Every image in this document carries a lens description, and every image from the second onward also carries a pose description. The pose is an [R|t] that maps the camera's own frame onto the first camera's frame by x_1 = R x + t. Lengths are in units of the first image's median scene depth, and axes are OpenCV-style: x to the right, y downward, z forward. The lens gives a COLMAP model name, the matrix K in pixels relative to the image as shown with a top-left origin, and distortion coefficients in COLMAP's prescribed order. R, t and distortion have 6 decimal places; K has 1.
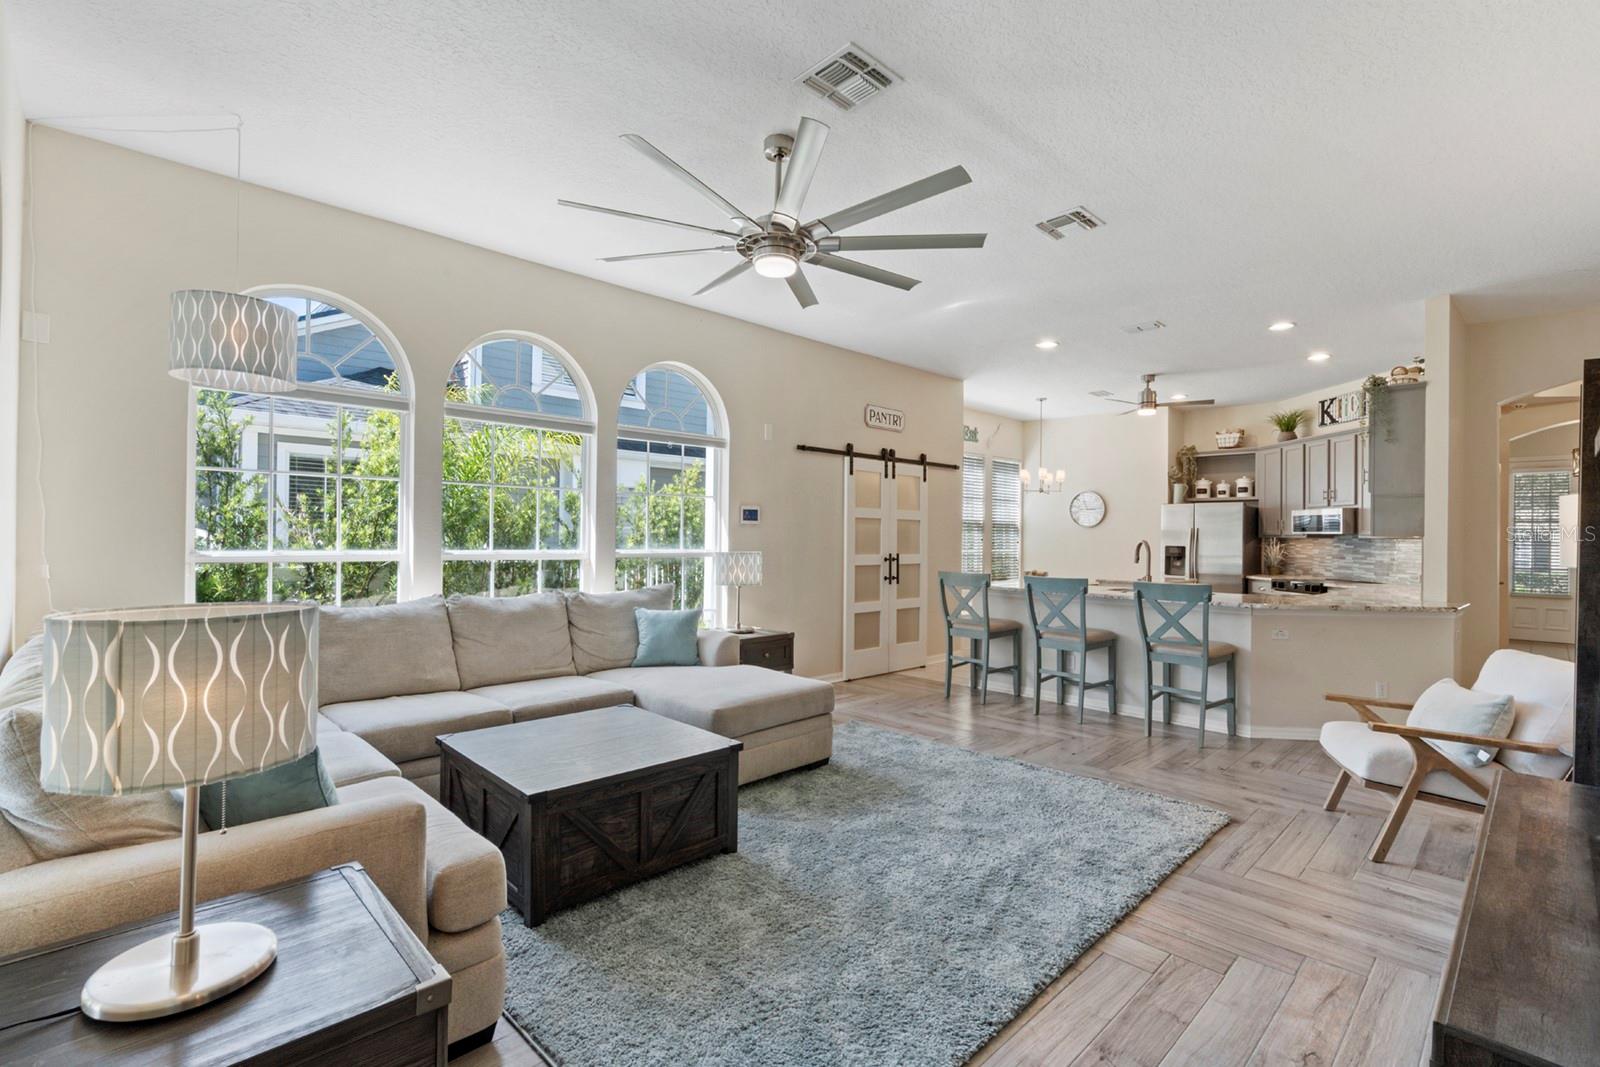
lens RADIAL K [[734.4, 0, 792.1], [0, 734.4, 531.2], [0, 0, 1]] dist [-0.002673, 0.003729]
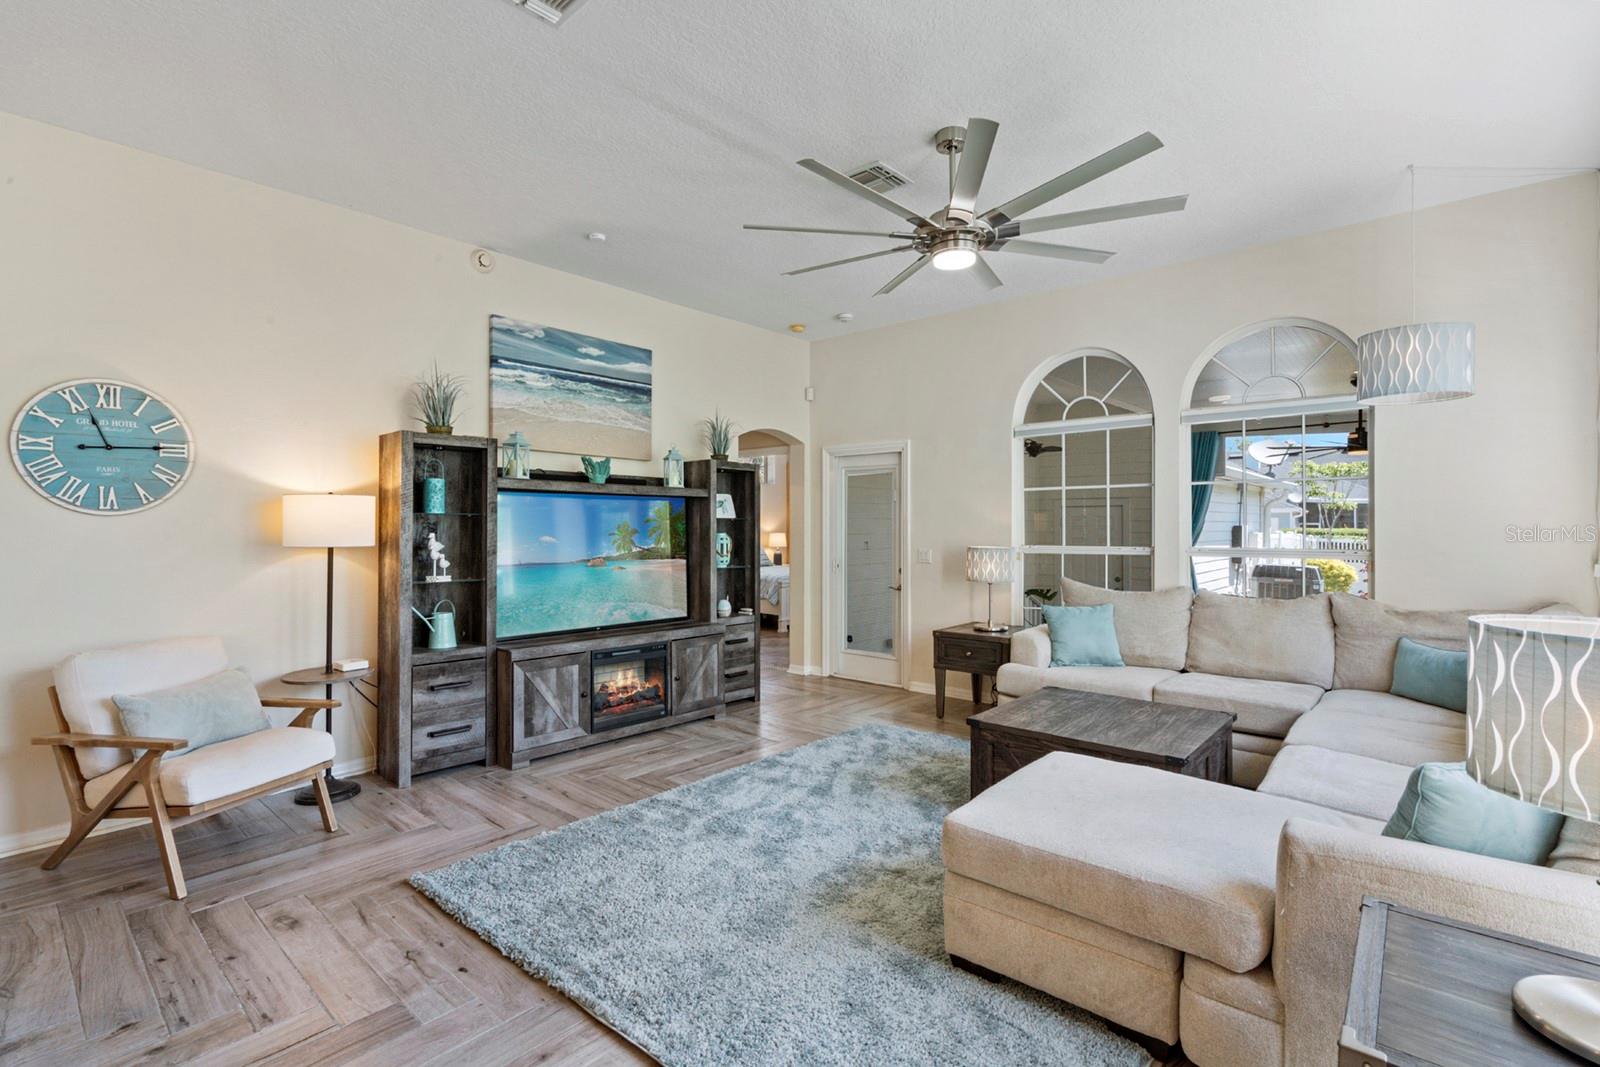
lens RADIAL K [[734.4, 0, 786.7], [0, 734.4, 525.6], [0, 0, 1]] dist [-0.002673, 0.003729]
pose [[-0.997635, -0.012276, -0.067633, 0.108081], [-0.011824, 0.999905, -0.007087, 0.001630], [0.067713, -0.006270, -0.997685, 0.807866]]
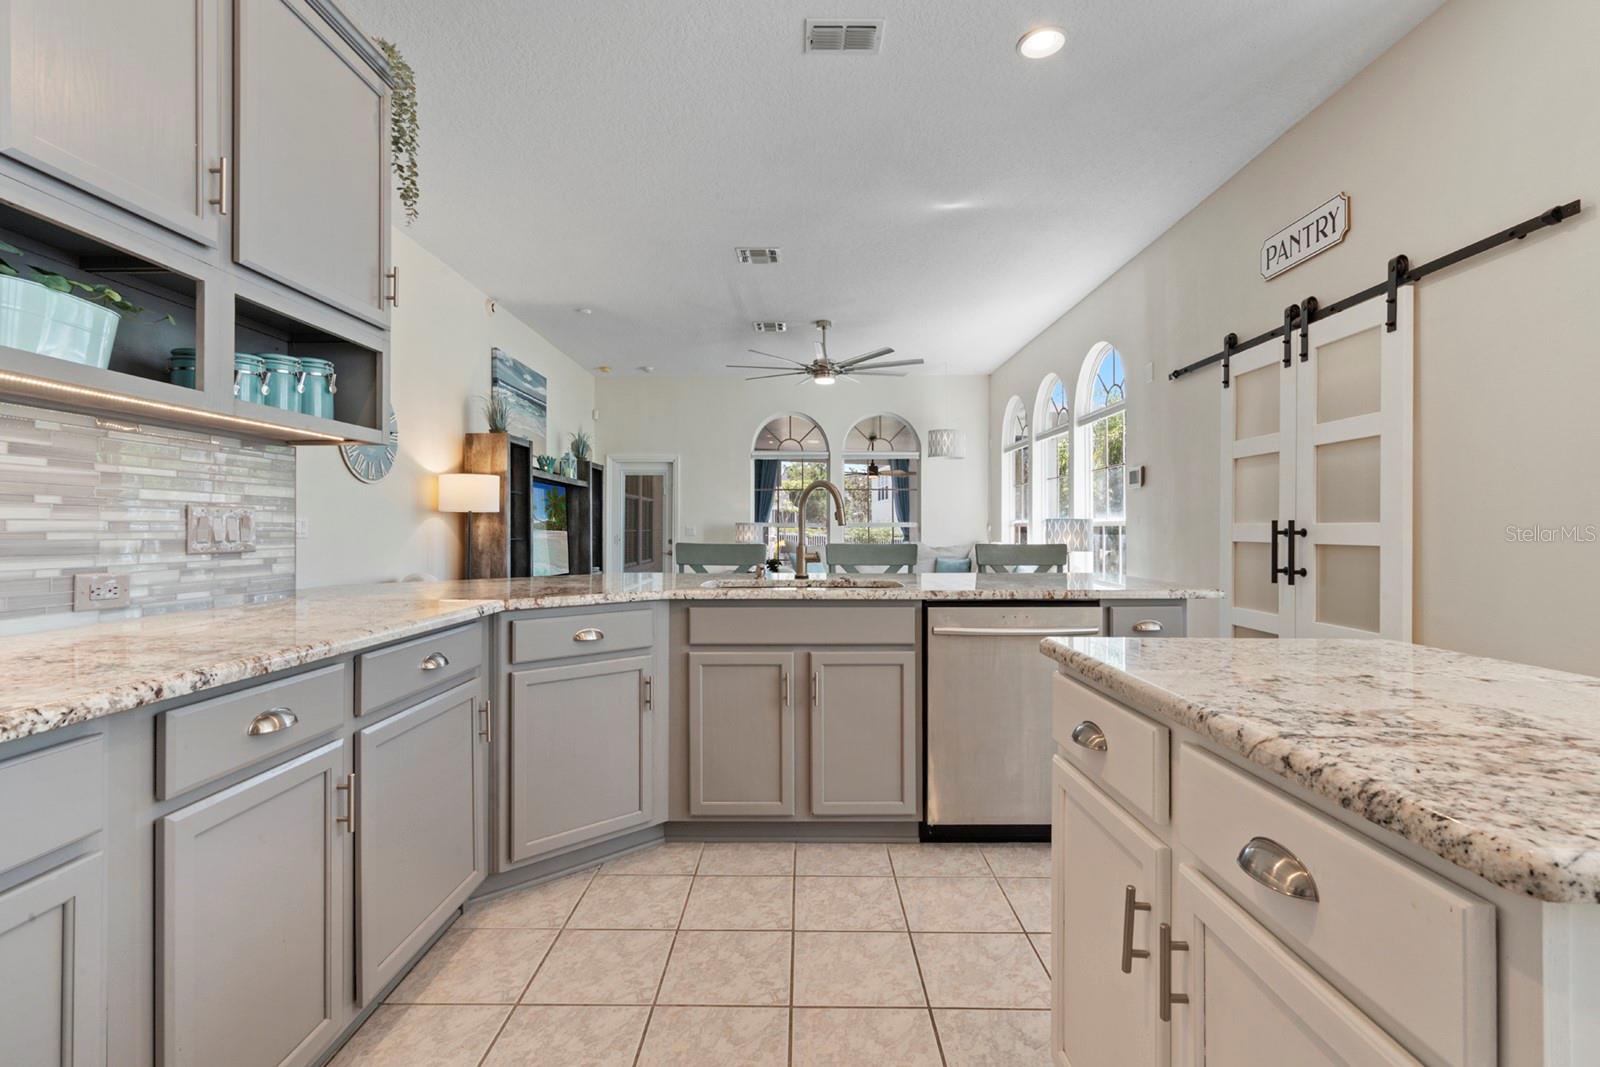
lens RADIAL K [[734.4, 0, 783.3], [0, 734.4, 518.0], [0, 0, 1]] dist [-0.002673, 0.003729]
pose [[-0.711763, -0.023397, -0.702029, 0.634422], [-0.004145, 0.999568, -0.029111, 0.039494], [0.702407, -0.017810, -0.711553, 0.993847]]
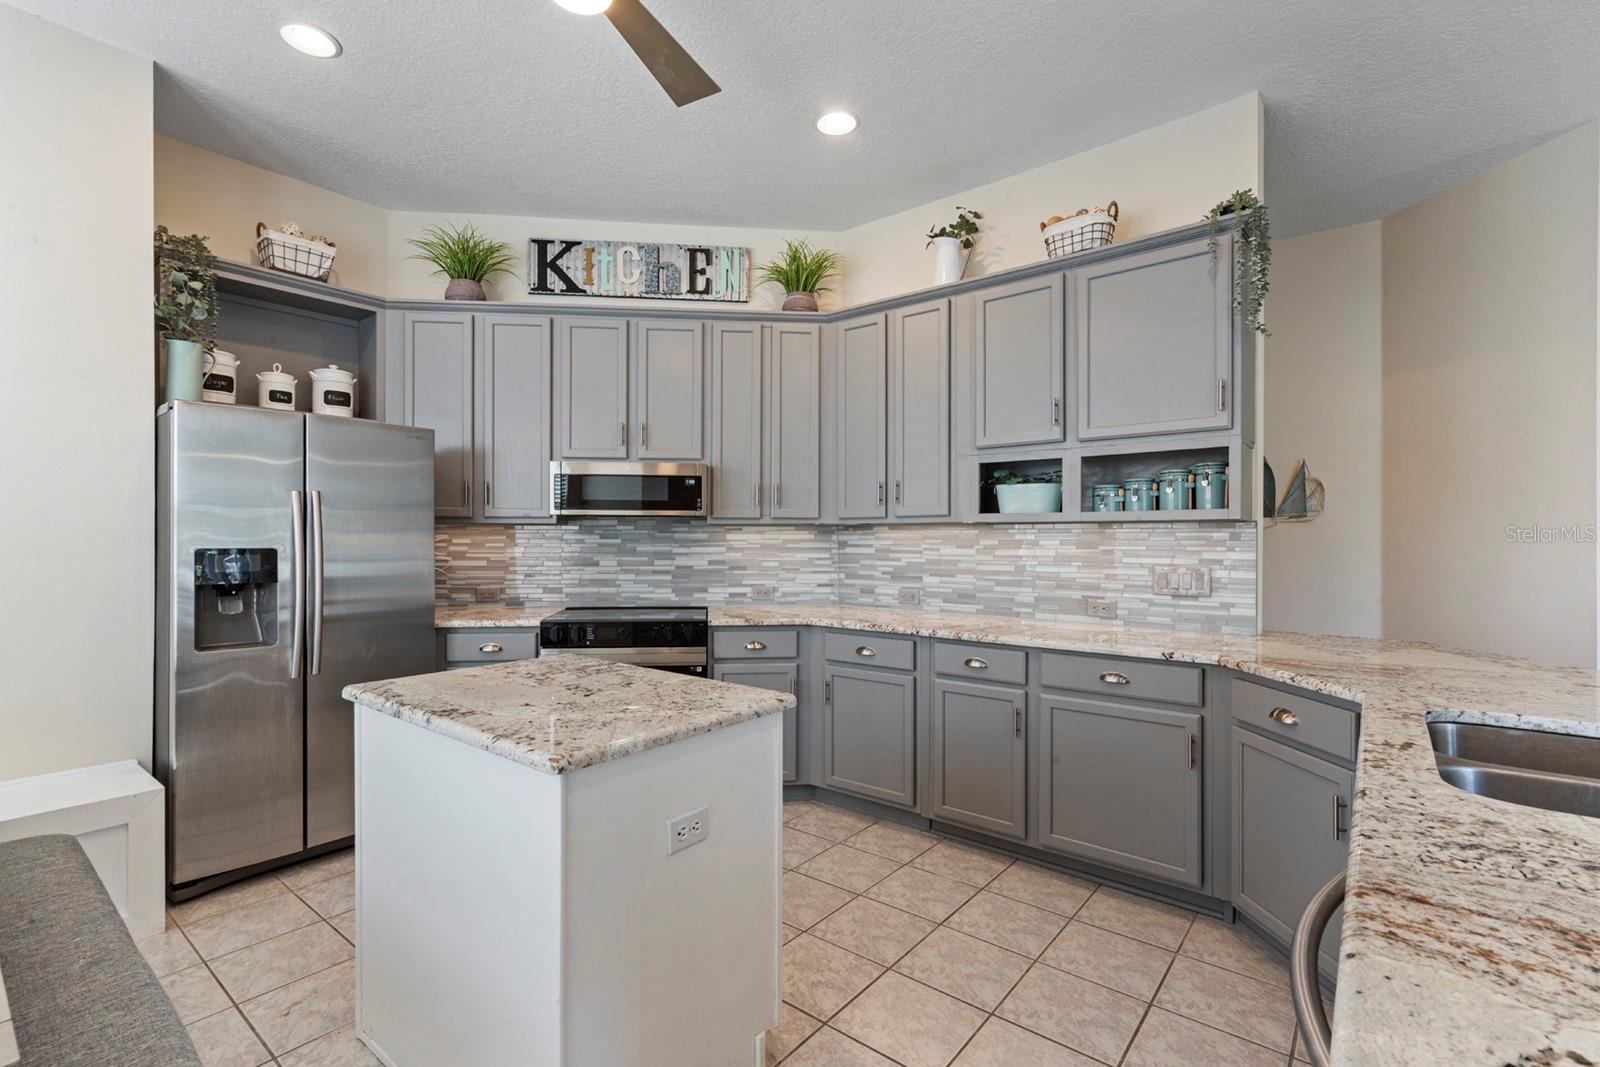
lens RADIAL K [[734.4, 0, 797.5], [0, 734.4, 533.3], [0, 0, 1]] dist [-0.002673, 0.003729]
pose [[-0.121488, -0.006381, 0.992572, 0.233086], [-0.010193, 0.999935, 0.005181, 0.011657], [-0.992541, -0.009488, -0.121545, 0.936710]]
